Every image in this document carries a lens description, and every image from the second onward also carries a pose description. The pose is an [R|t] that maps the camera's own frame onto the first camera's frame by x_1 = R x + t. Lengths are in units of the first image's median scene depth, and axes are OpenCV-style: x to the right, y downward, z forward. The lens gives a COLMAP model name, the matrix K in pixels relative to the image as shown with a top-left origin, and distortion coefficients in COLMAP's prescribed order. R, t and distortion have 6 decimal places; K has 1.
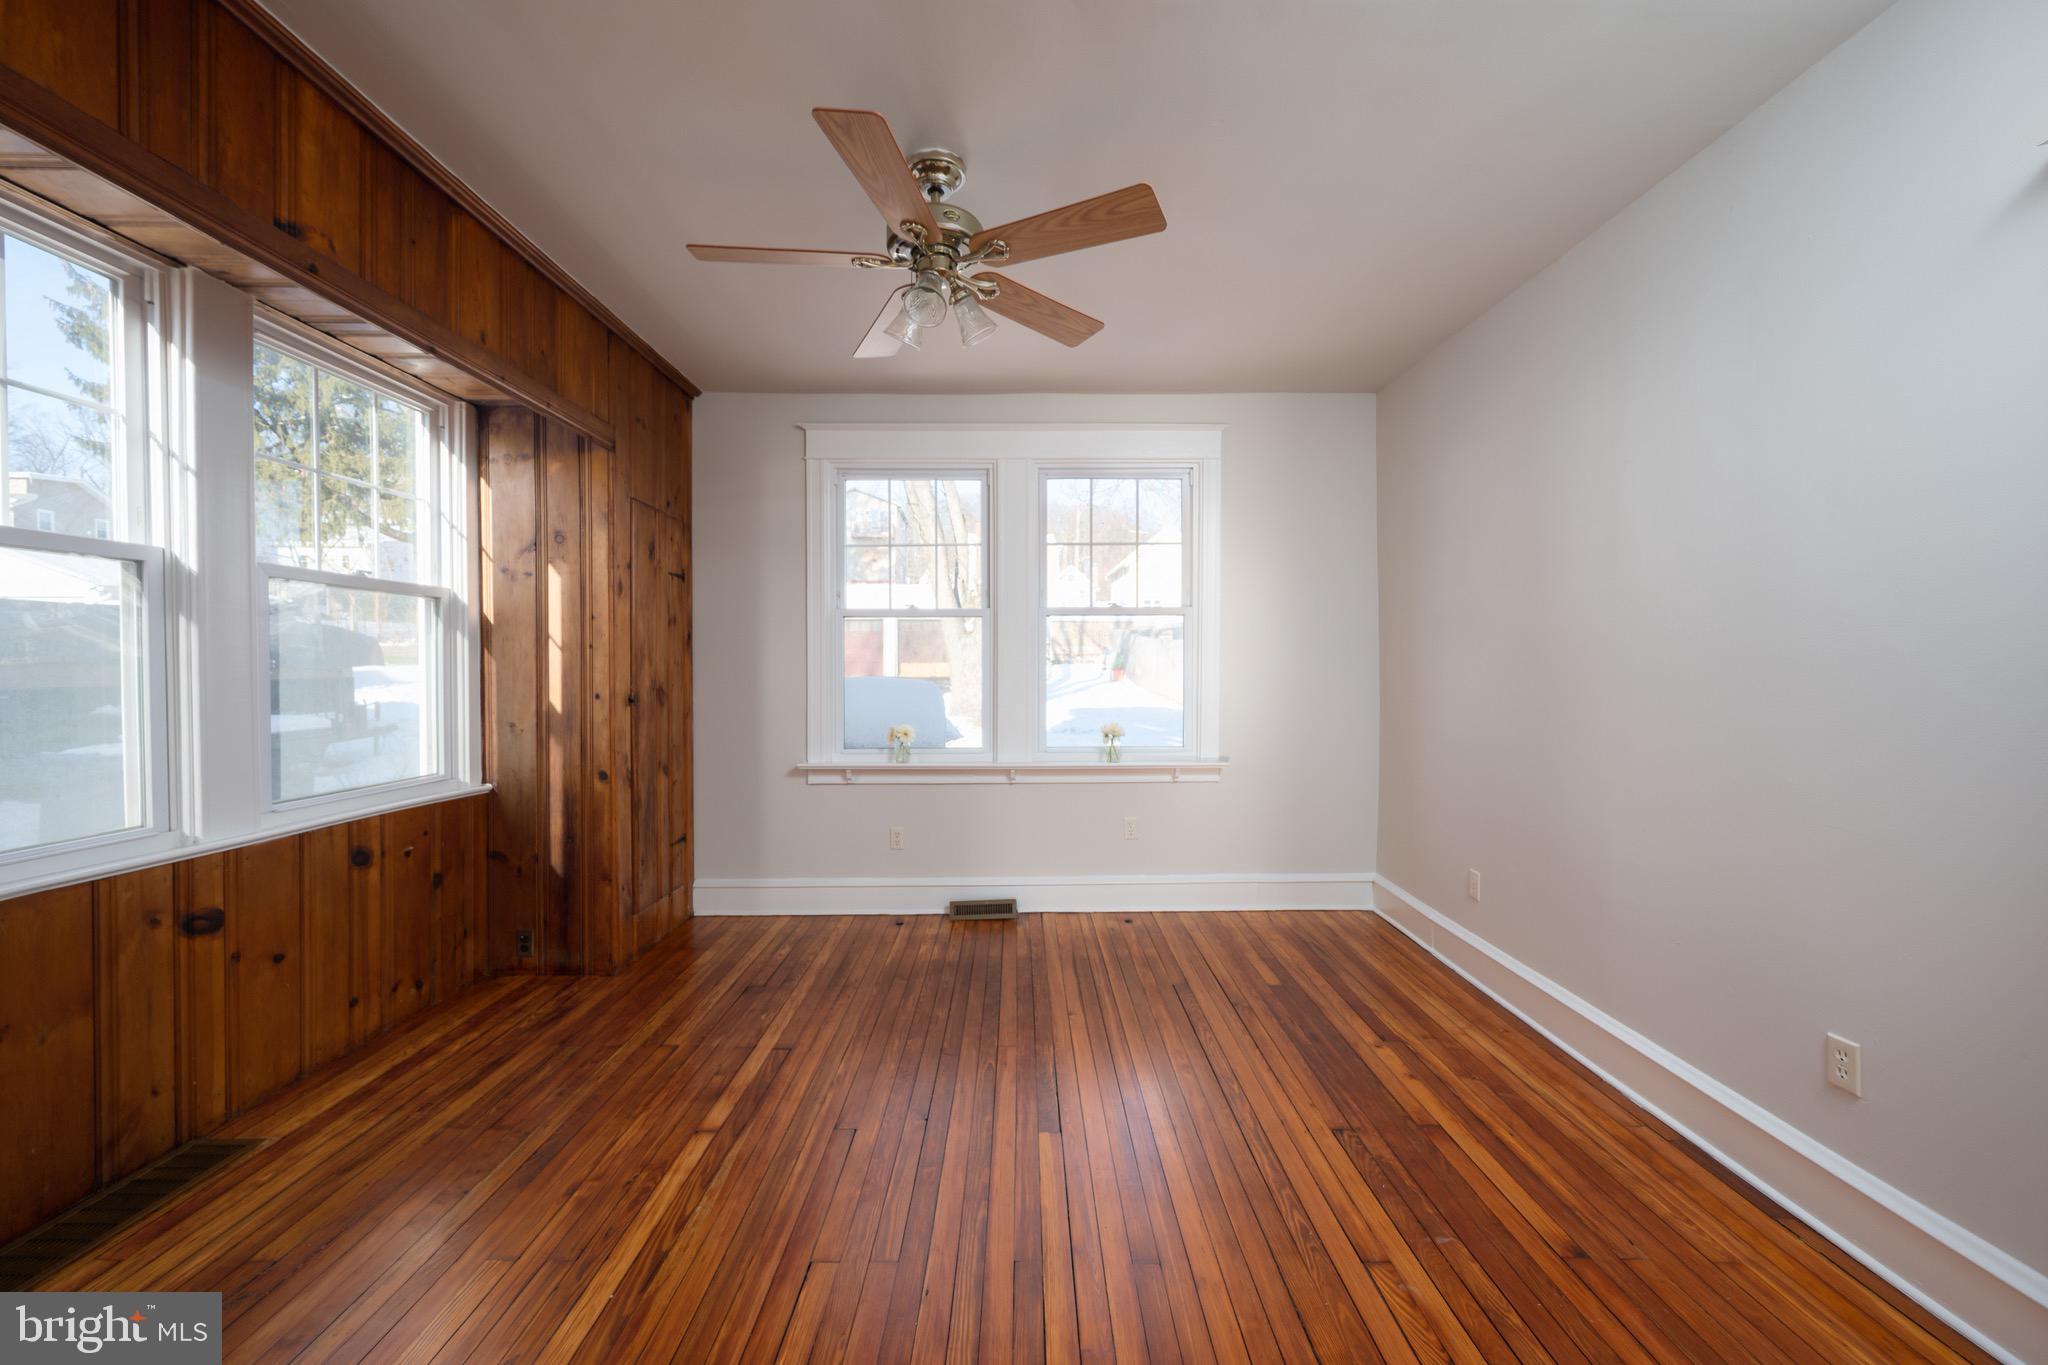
lens RADIAL K [[806.6, 0, 1023.3], [0, 806.6, 677.9], [0, 0, 1]] dist [0.001597, 0.000452]
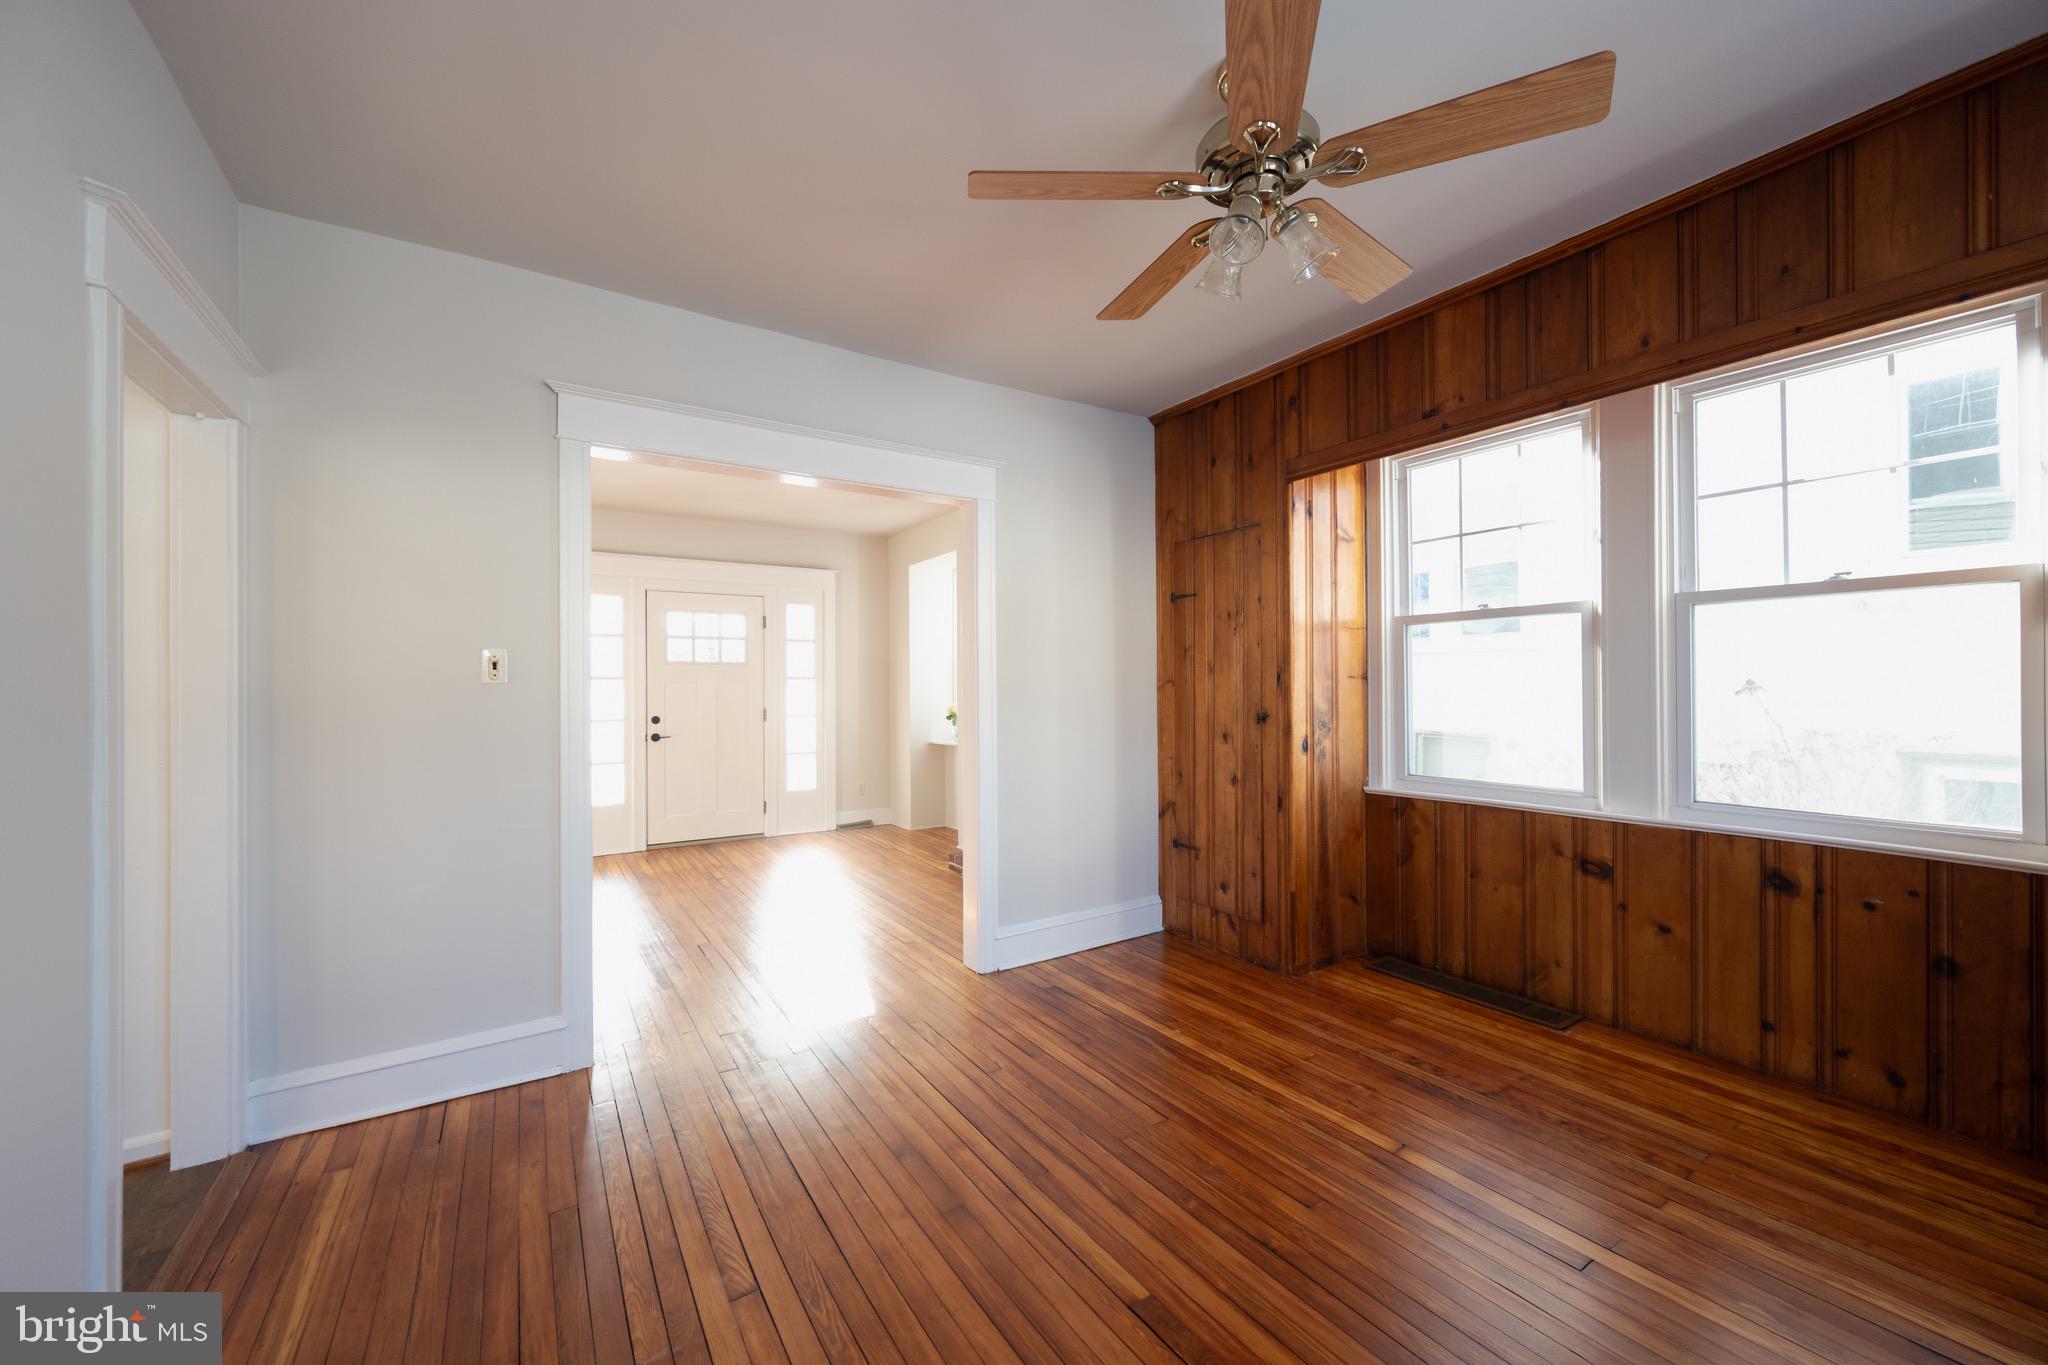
lens RADIAL K [[806.6, 0, 1017.4], [0, 806.6, 684.1], [0, 0, 1]] dist [0.001597, 0.000452]
pose [[-0.849453, 0.004060, -0.527648, 0.438313], [0.000984, 0.999981, 0.006110, -0.017004], [0.527663, 0.004671, -0.849441, 1.310926]]
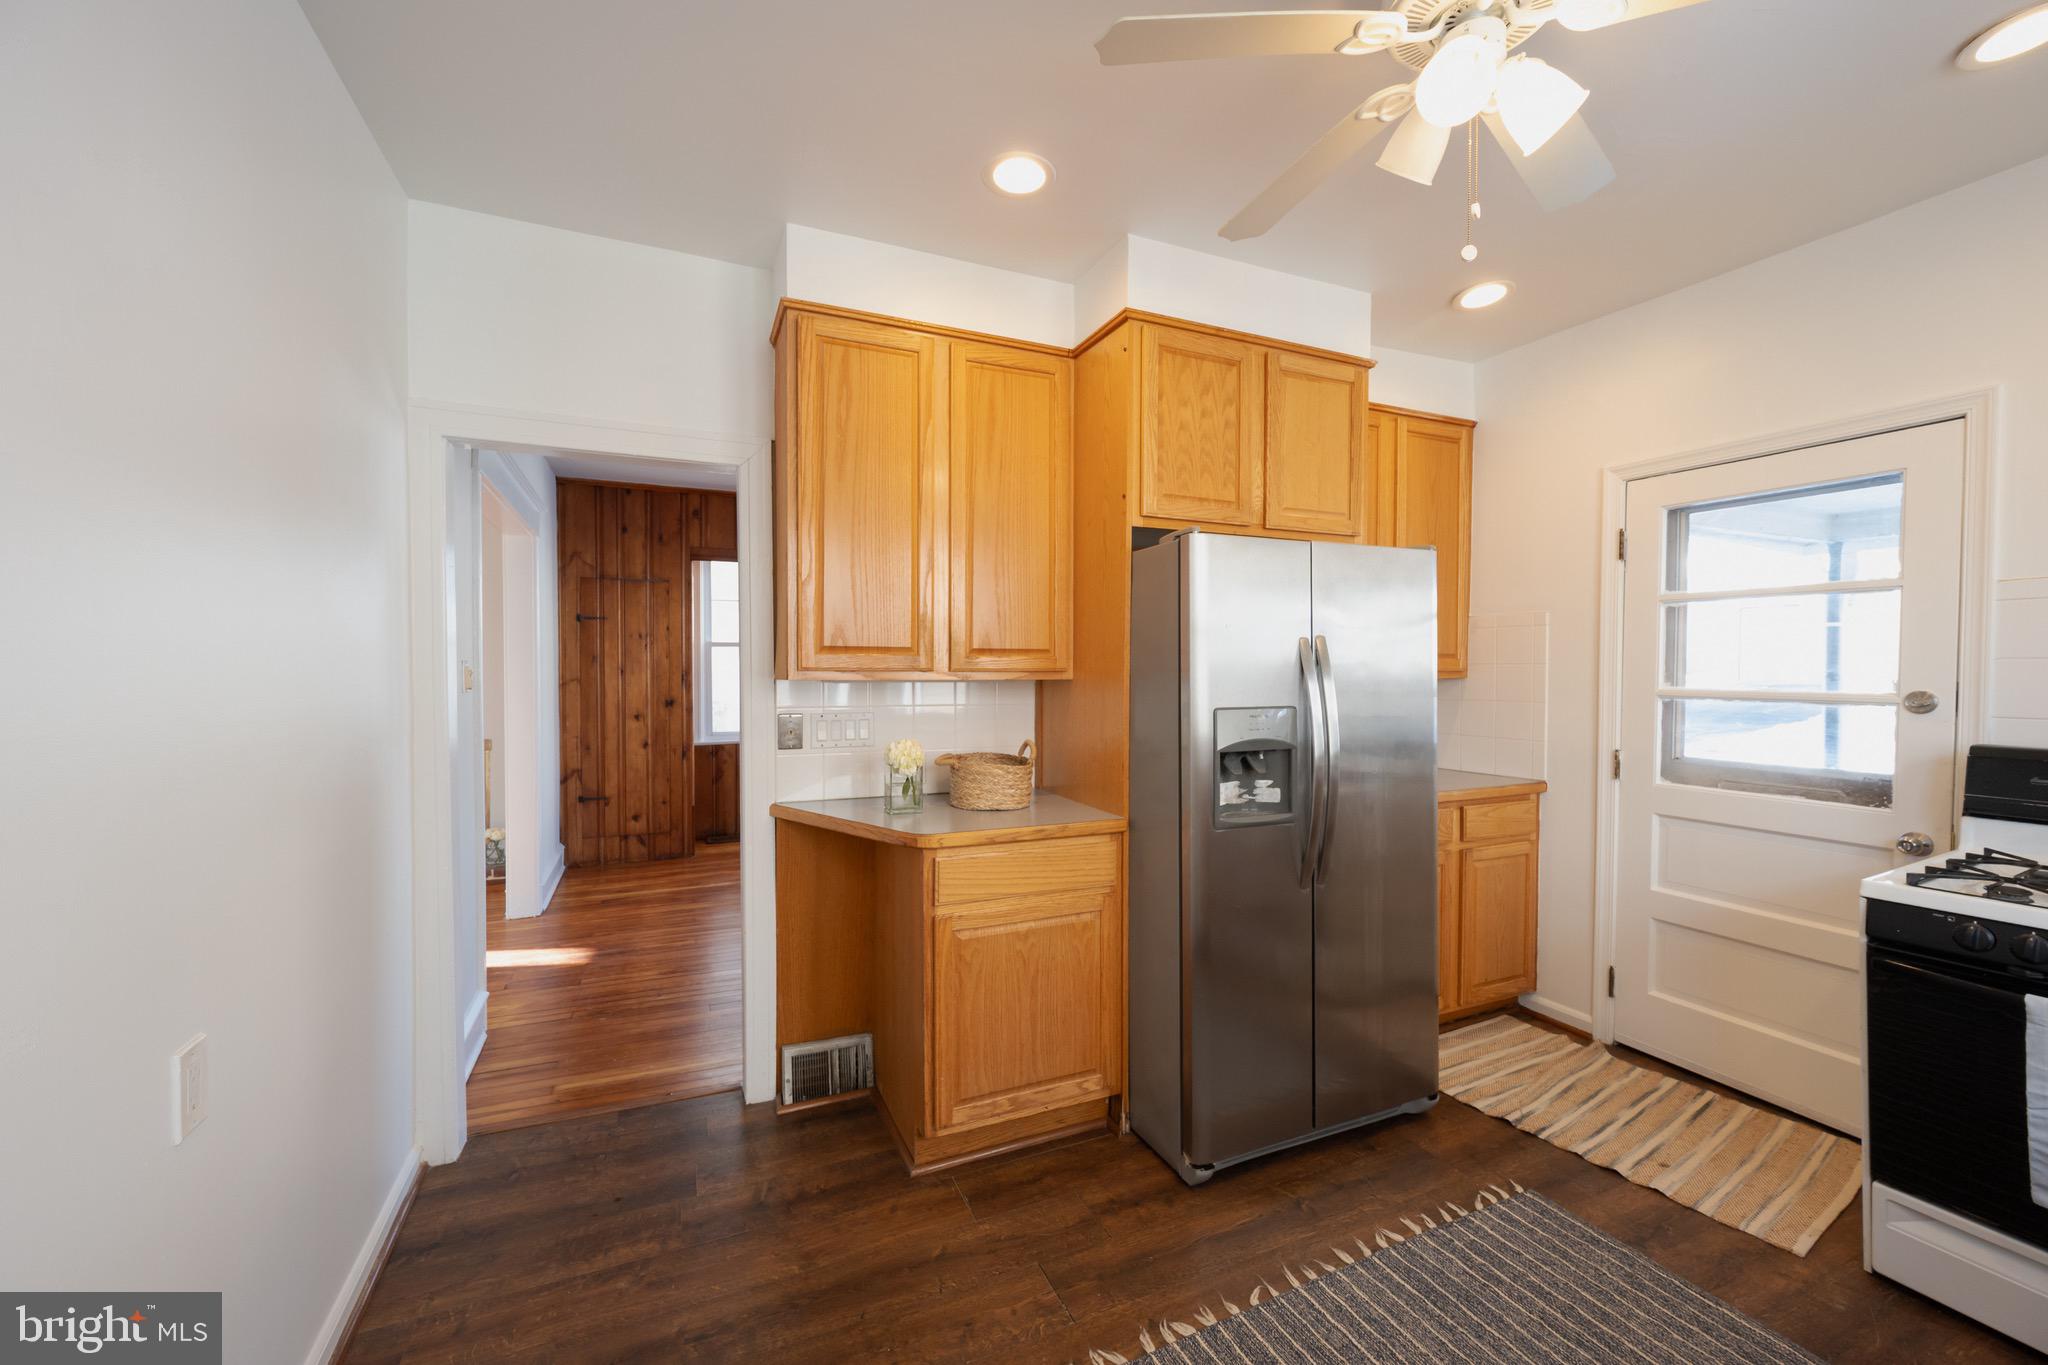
lens RADIAL K [[806.6, 0, 1048.8], [0, 806.6, 677.3], [0, 0, 1]] dist [0.001597, 0.000452]
pose [[0.423343, 0.010075, -0.905914, 1.738436], [-0.008678, 0.999937, 0.007066, -0.043704], [0.905928, 0.004870, 0.423404, 0.395644]]
